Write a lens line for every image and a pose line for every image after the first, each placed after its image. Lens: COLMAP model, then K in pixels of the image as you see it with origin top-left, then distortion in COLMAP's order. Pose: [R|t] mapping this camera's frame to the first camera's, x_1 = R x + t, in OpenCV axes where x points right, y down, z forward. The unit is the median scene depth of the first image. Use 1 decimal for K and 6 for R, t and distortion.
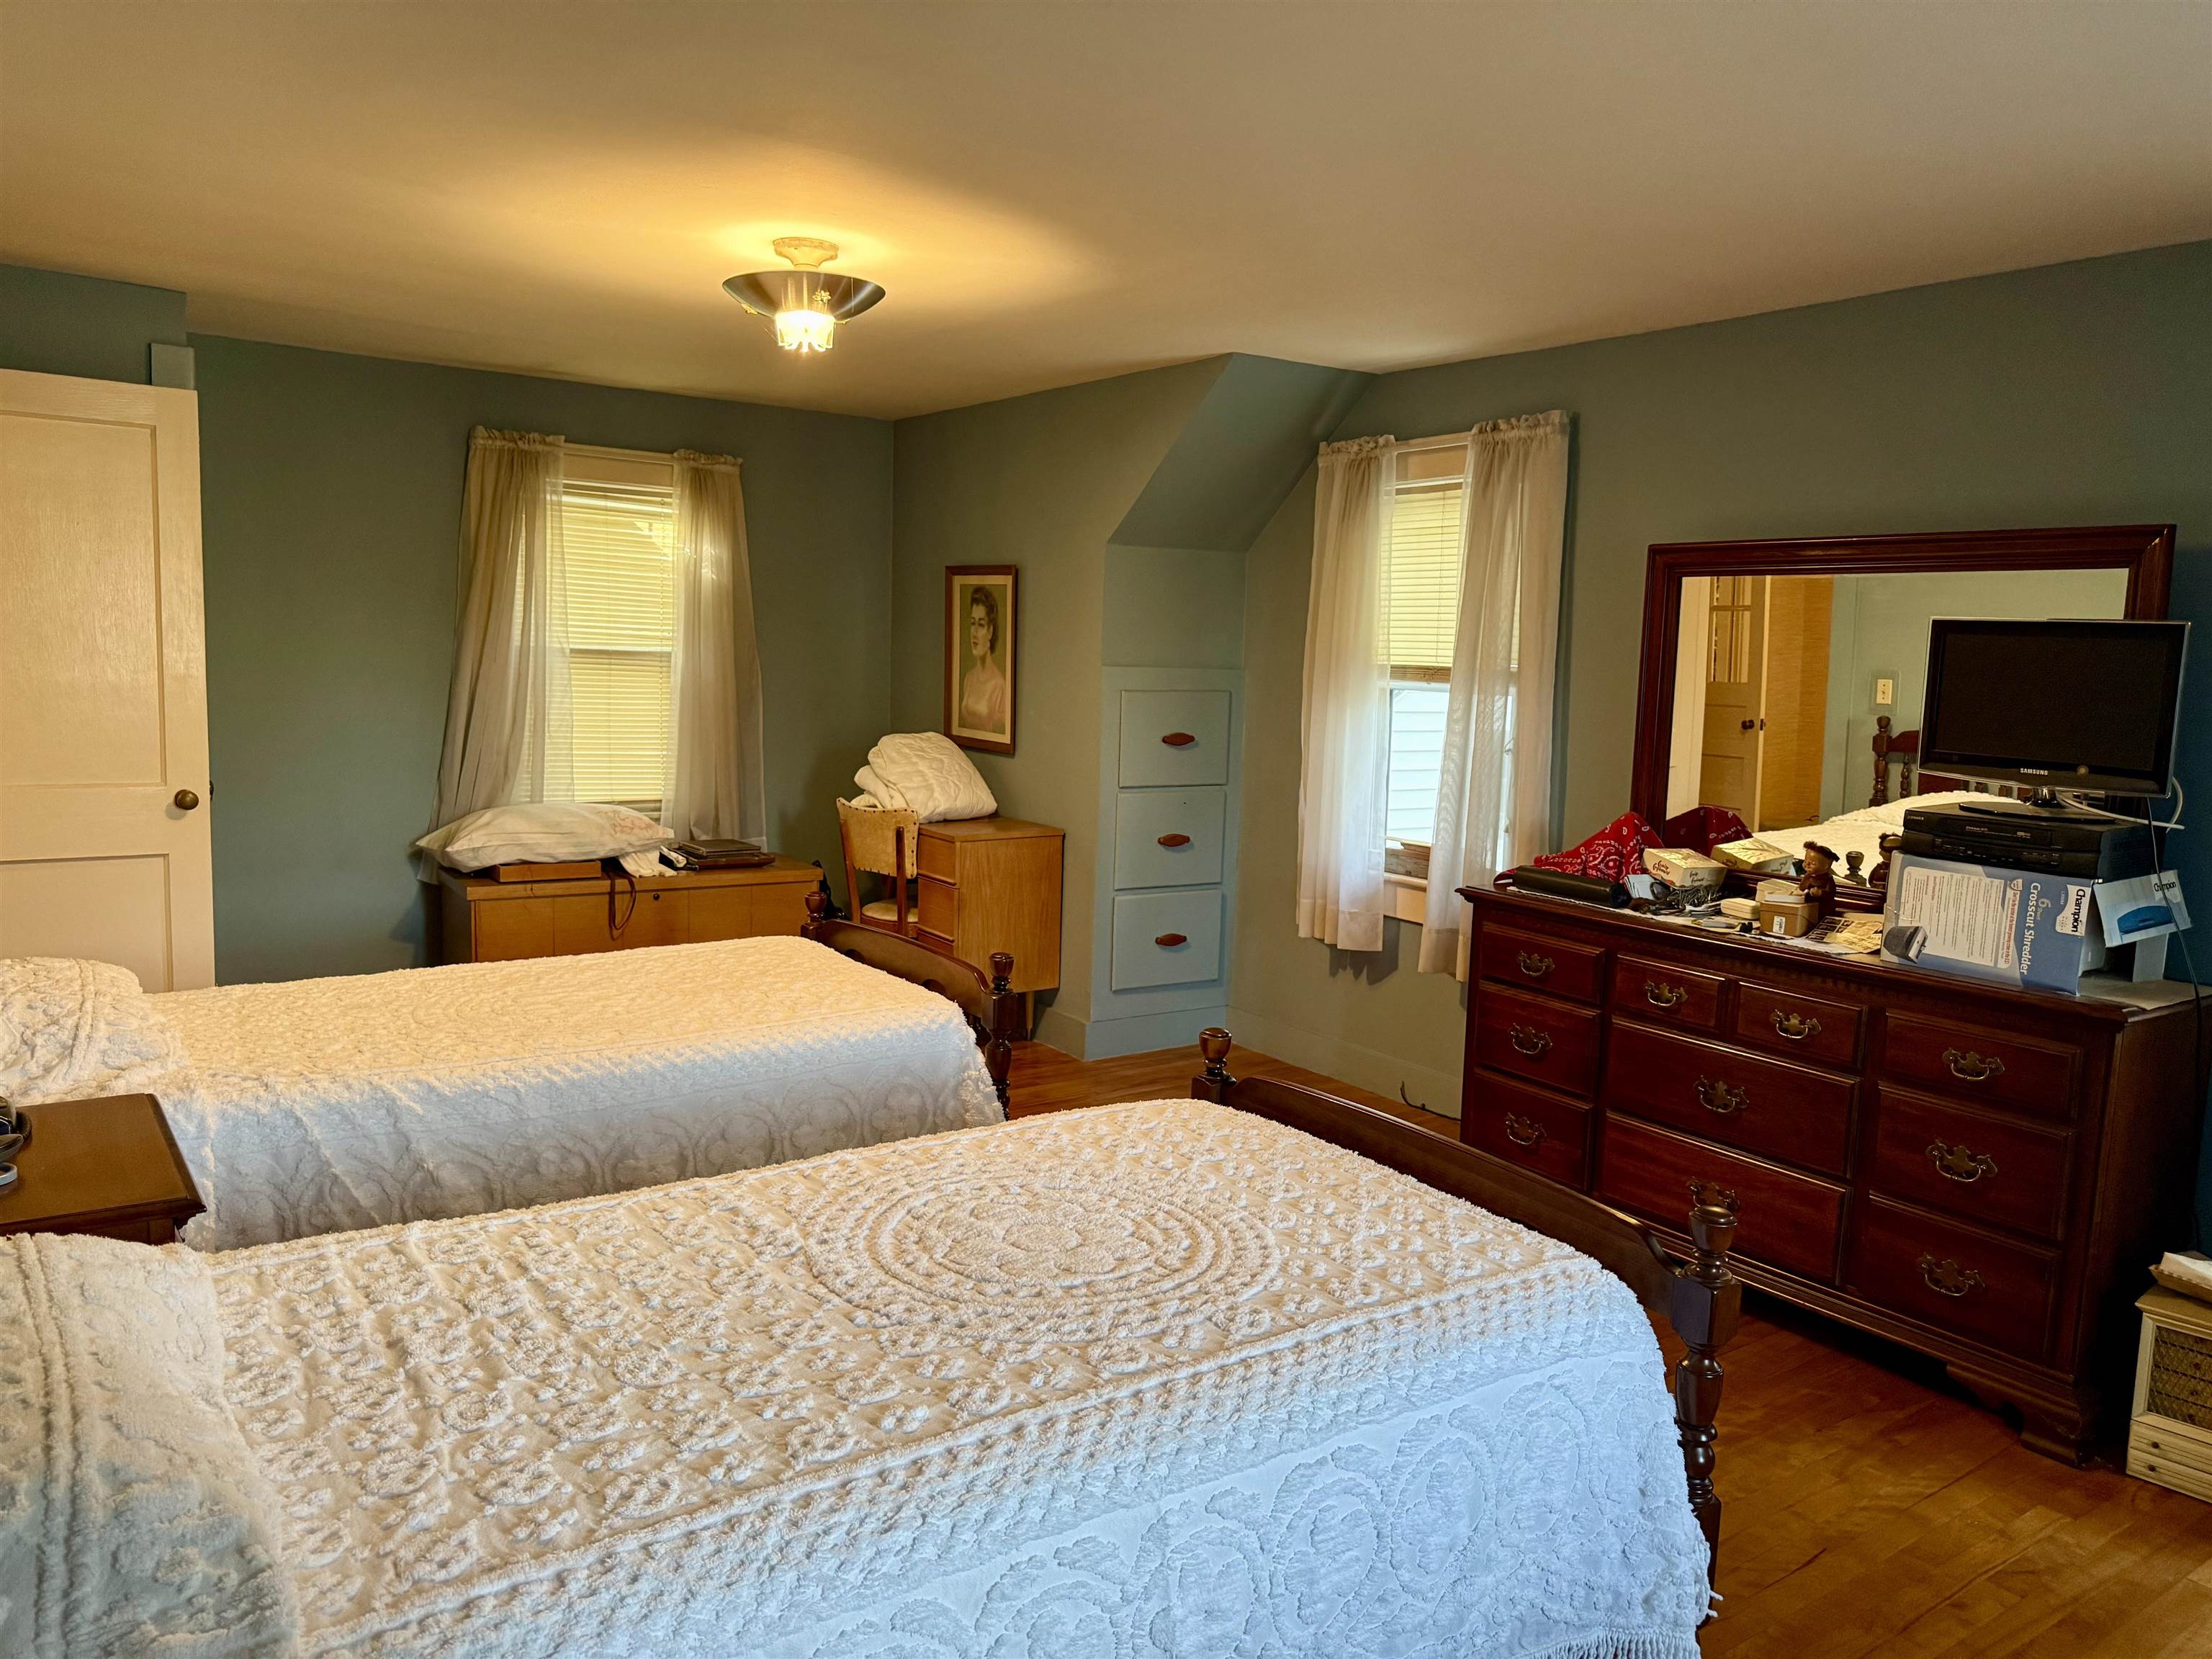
lens RADIAL K [[1554.8, 0, 1108.4], [0, 1554.8, 838.6], [0, 0, 1]] dist [0.058793, -0.092387]
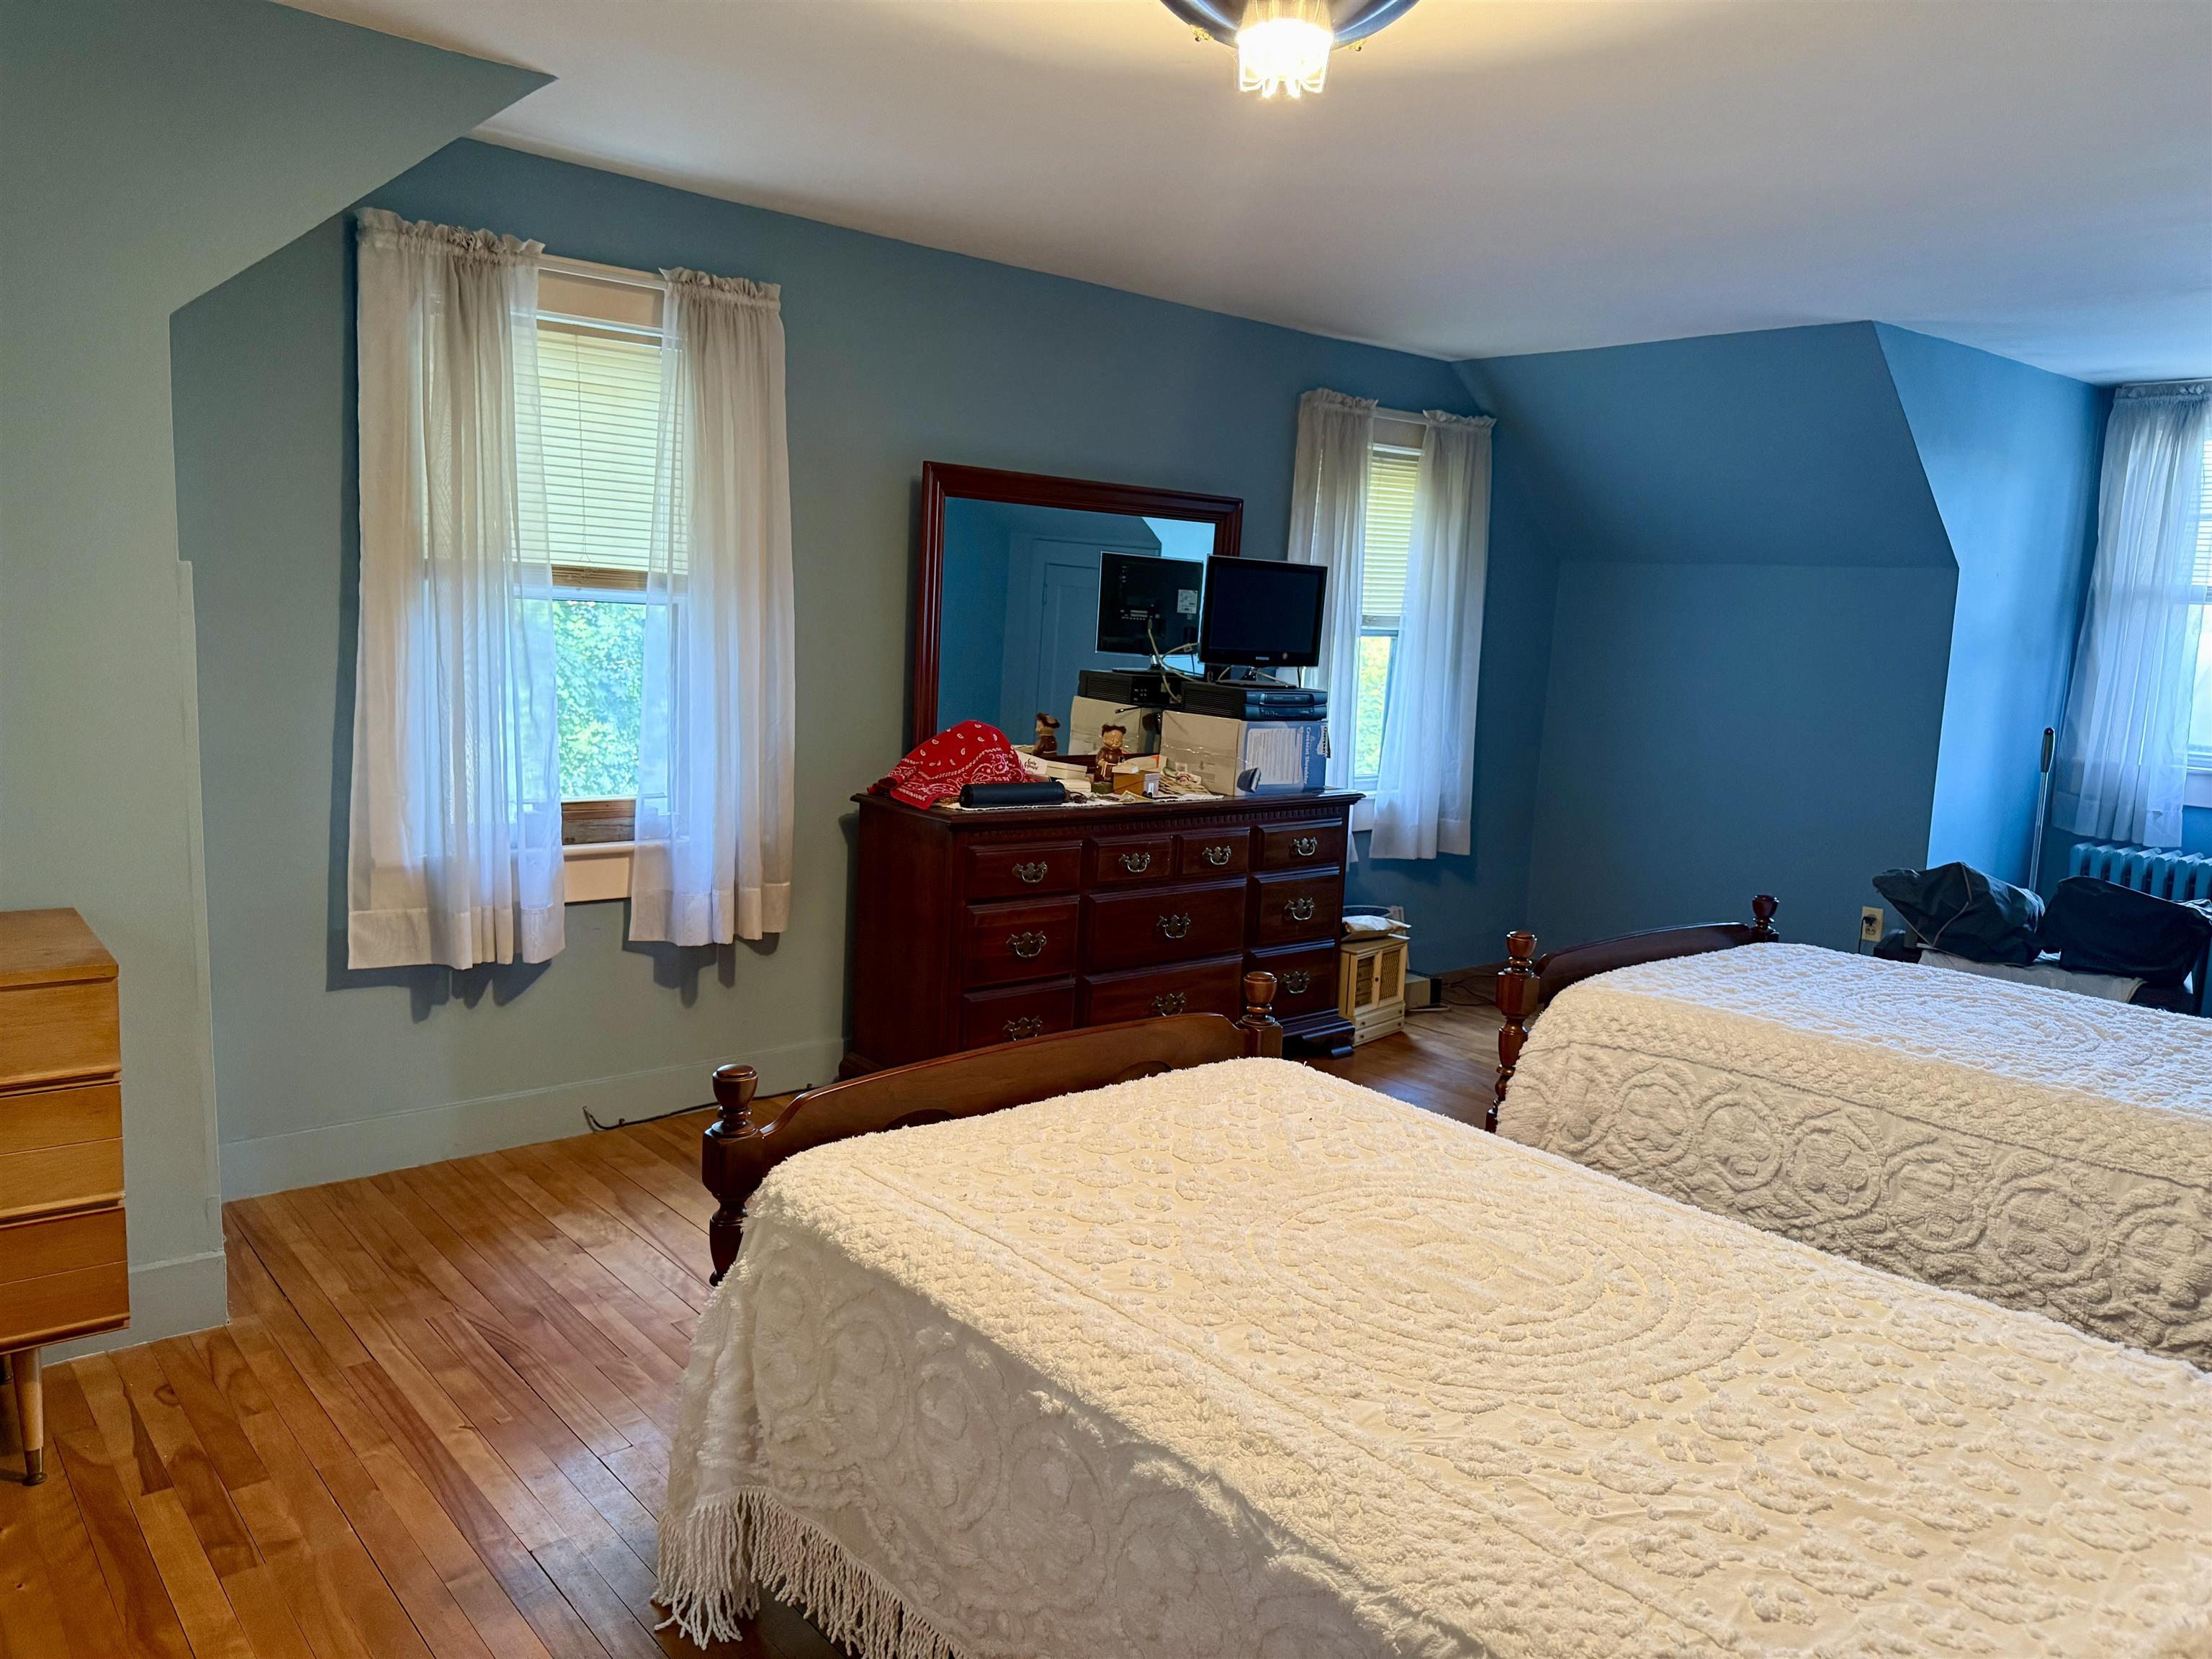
lens RADIAL K [[1554.8, 0, 1108.4], [0, 1554.8, 838.6], [0, 0, 1]] dist [0.058793, -0.092387]
pose [[-0.109191, -0.178595, 0.977845, -0.689618], [0.069448, 0.979953, 0.186735, -0.122035], [-0.991592, 0.088299, -0.094599, 0.958325]]
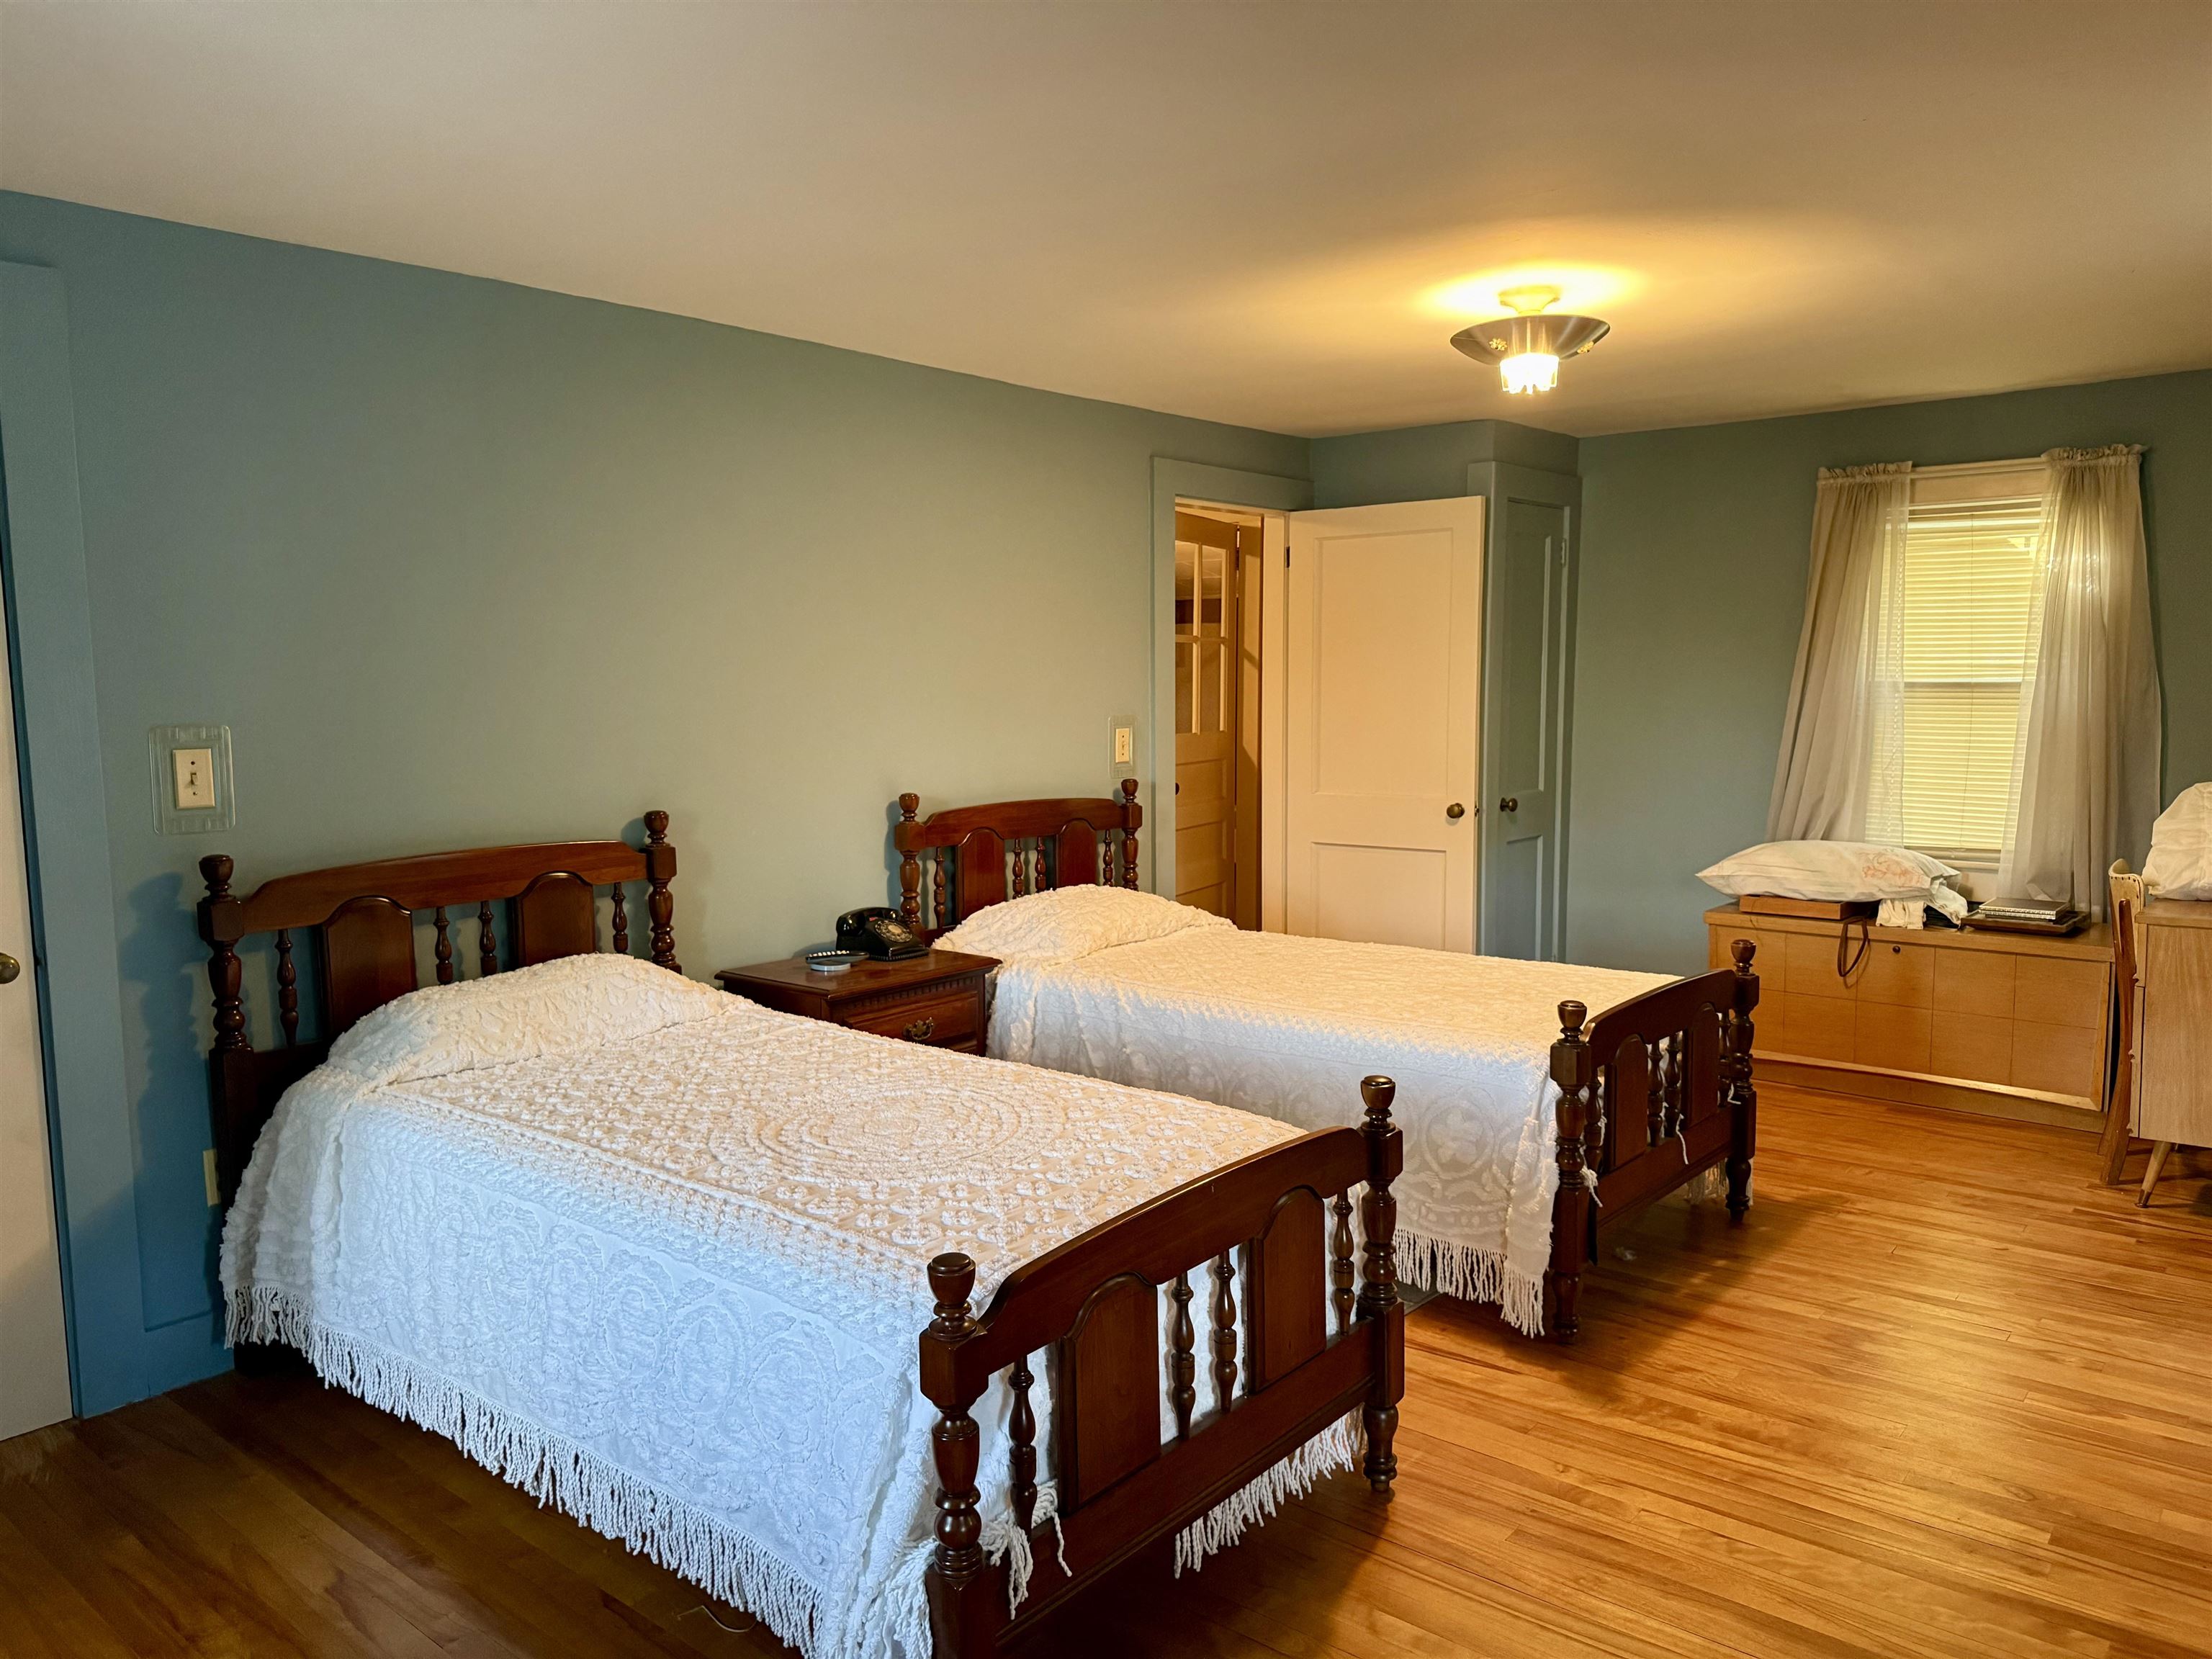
lens RADIAL K [[1554.8, 0, 1108.4], [0, 1554.8, 838.6], [0, 0, 1]] dist [0.058793, -0.092387]
pose [[0.253141, 0.063627, -0.965335, 0.474020], [-0.094947, 0.994652, 0.040661, -0.020903], [0.962759, 0.081363, 0.257828, 0.307614]]
